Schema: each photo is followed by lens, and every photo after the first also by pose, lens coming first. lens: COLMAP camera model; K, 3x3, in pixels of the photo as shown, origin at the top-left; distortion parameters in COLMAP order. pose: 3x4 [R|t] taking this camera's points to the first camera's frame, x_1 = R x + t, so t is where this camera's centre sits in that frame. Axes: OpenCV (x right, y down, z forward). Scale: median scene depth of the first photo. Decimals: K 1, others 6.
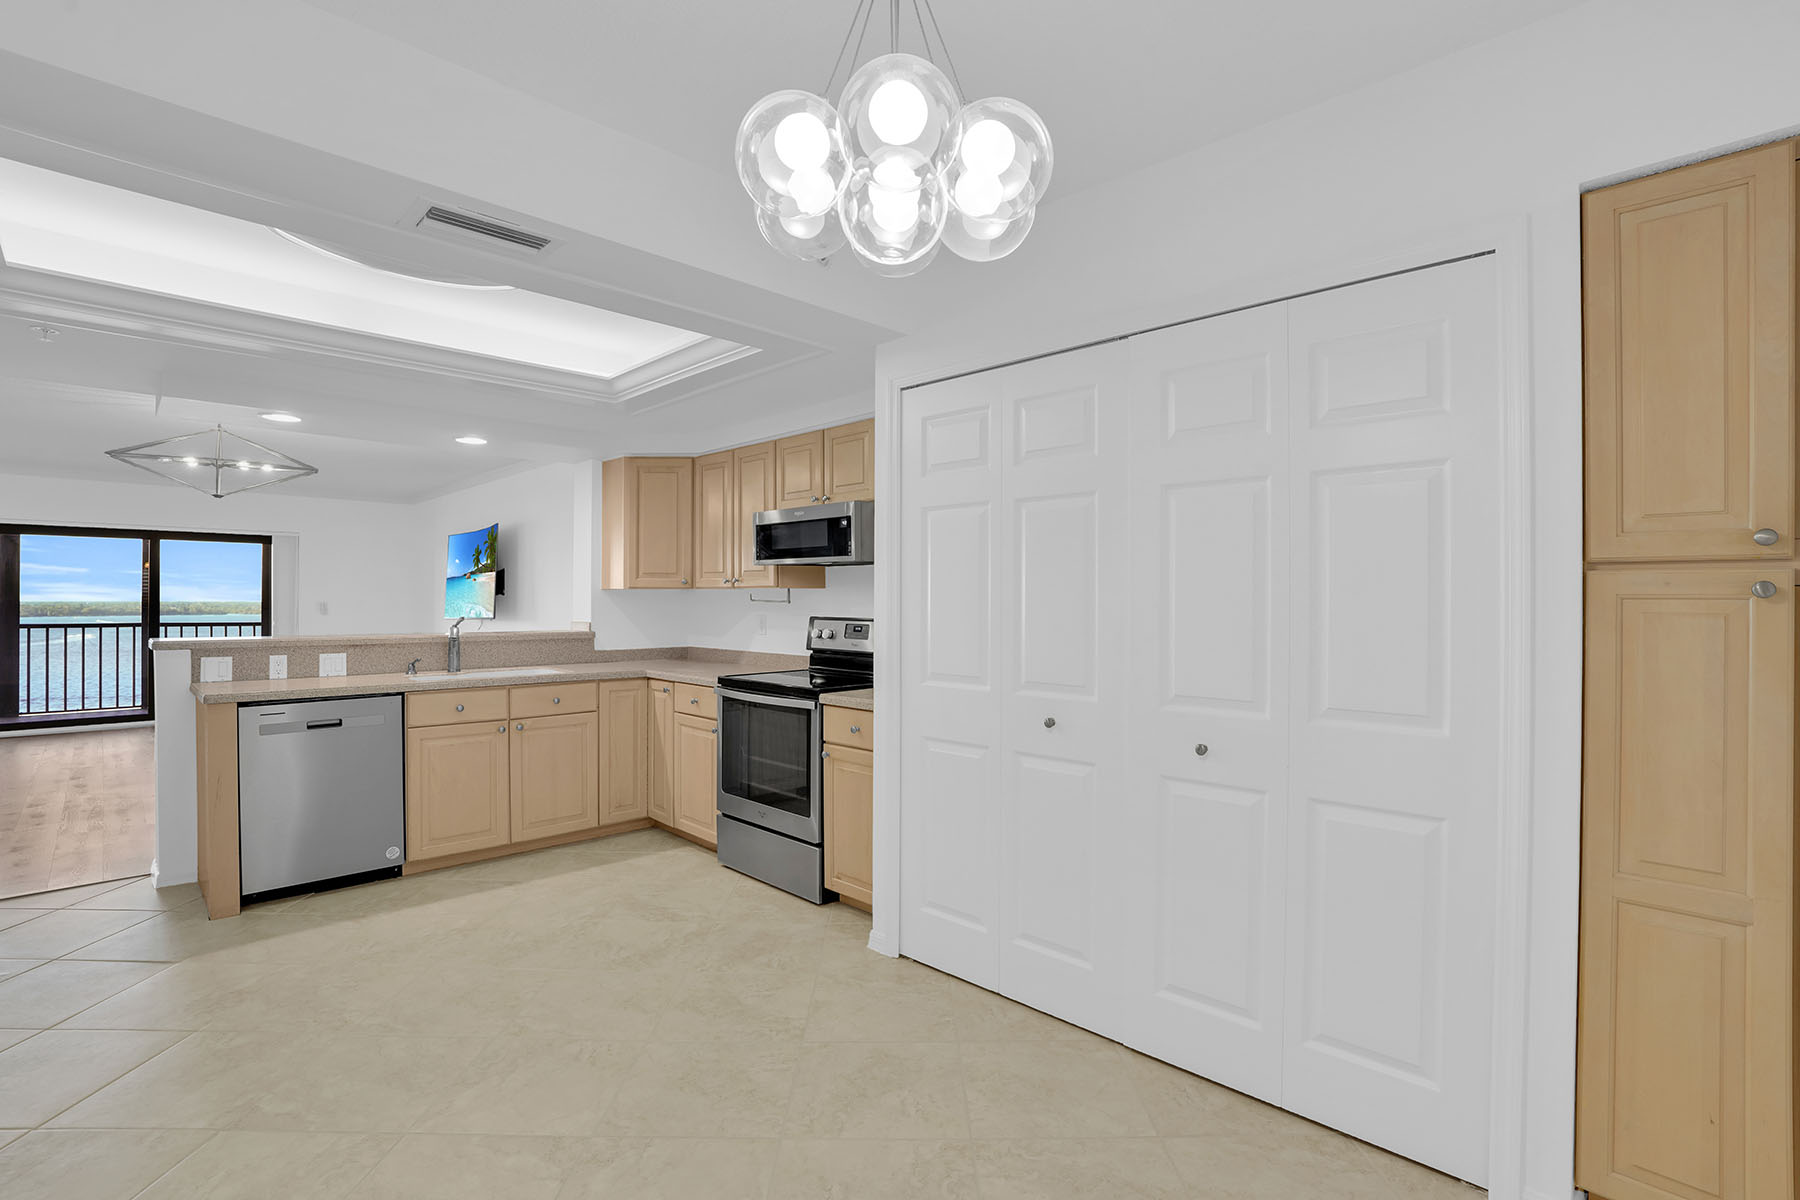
lens RADIAL K [[845.1, 0, 894.1], [0, 845.1, 599.9], [0, 0, 1]] dist [-0.048174, 0.016518]
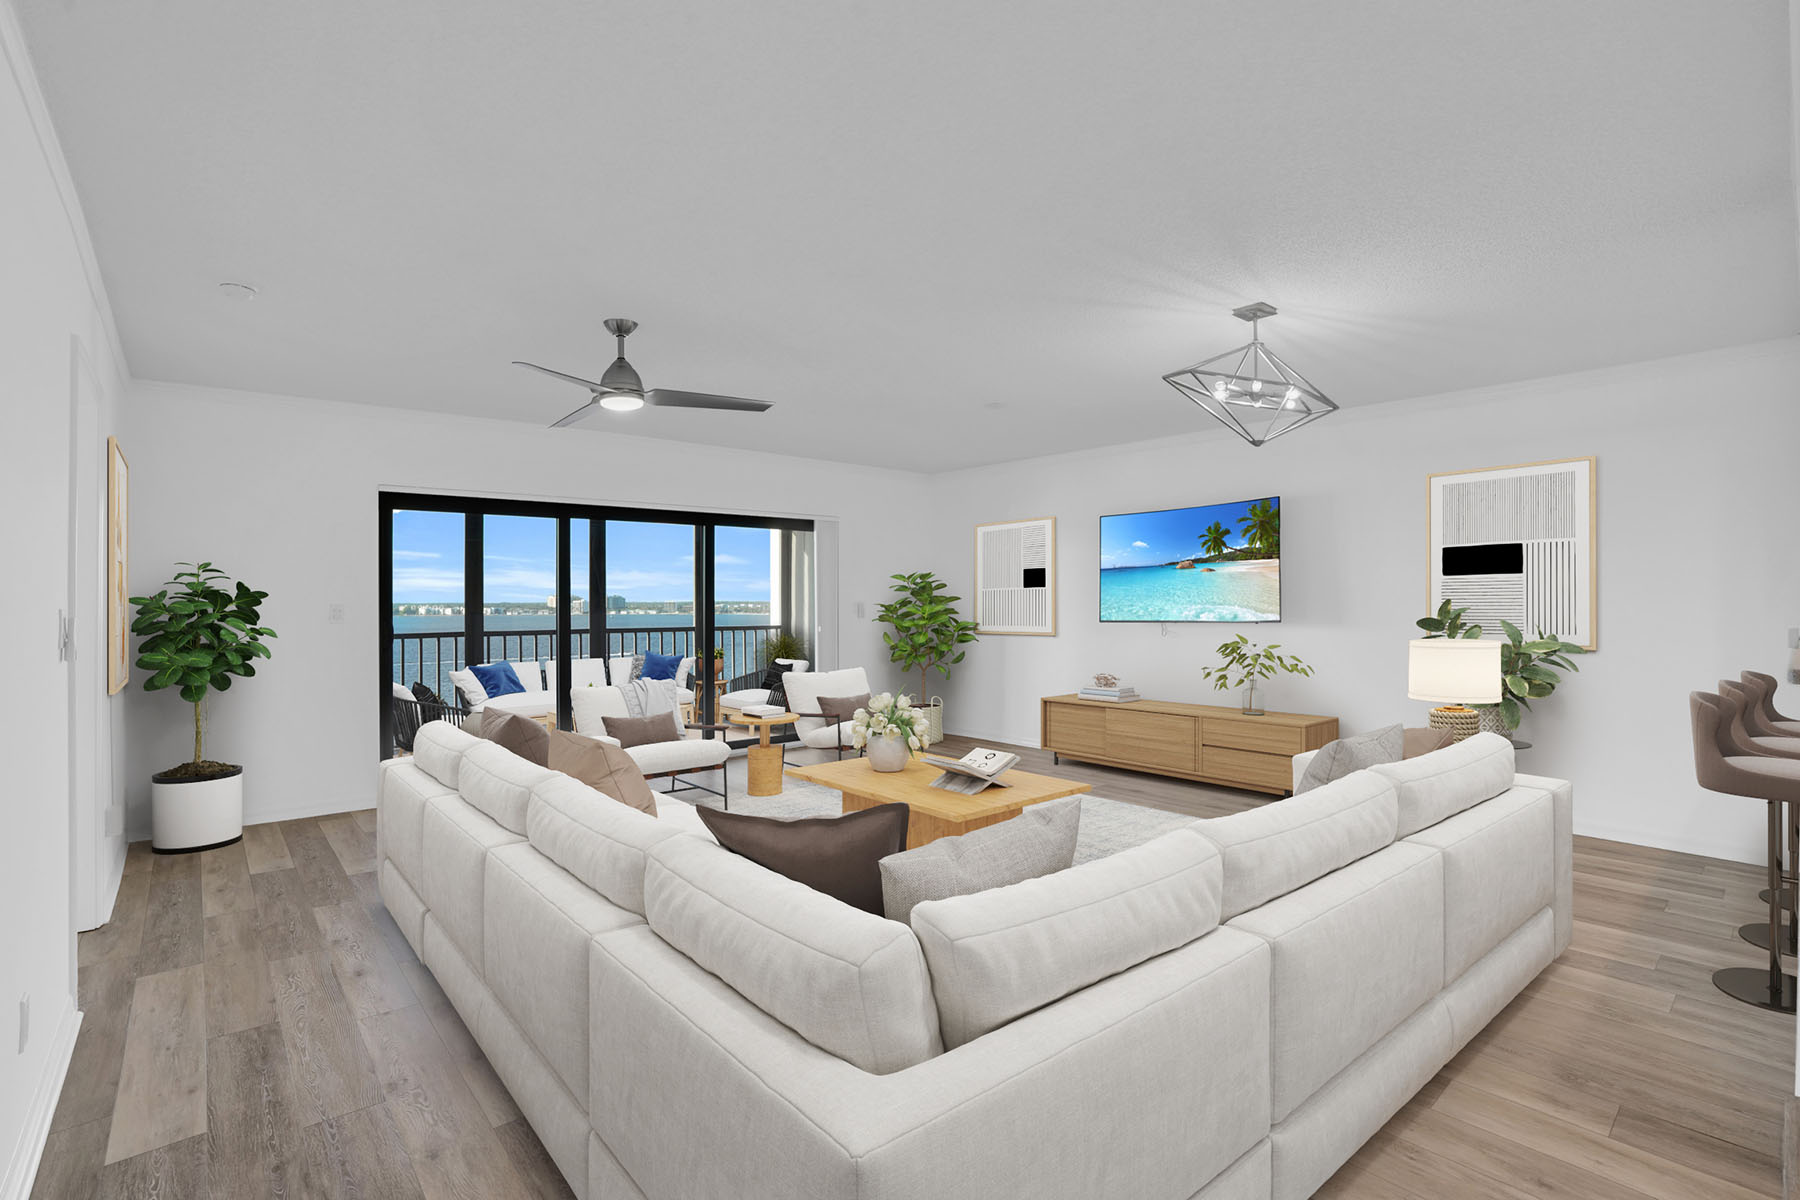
lens RADIAL K [[845.1, 0, 890.4], [0, 845.1, 613.2], [0, 0, 1]] dist [-0.048174, 0.016518]
pose [[0.995516, -0.007018, -0.094330, -1.373737], [0.007576, 0.999956, 0.005560, 0.021786], [0.094287, -0.006250, 0.995525, 0.374986]]
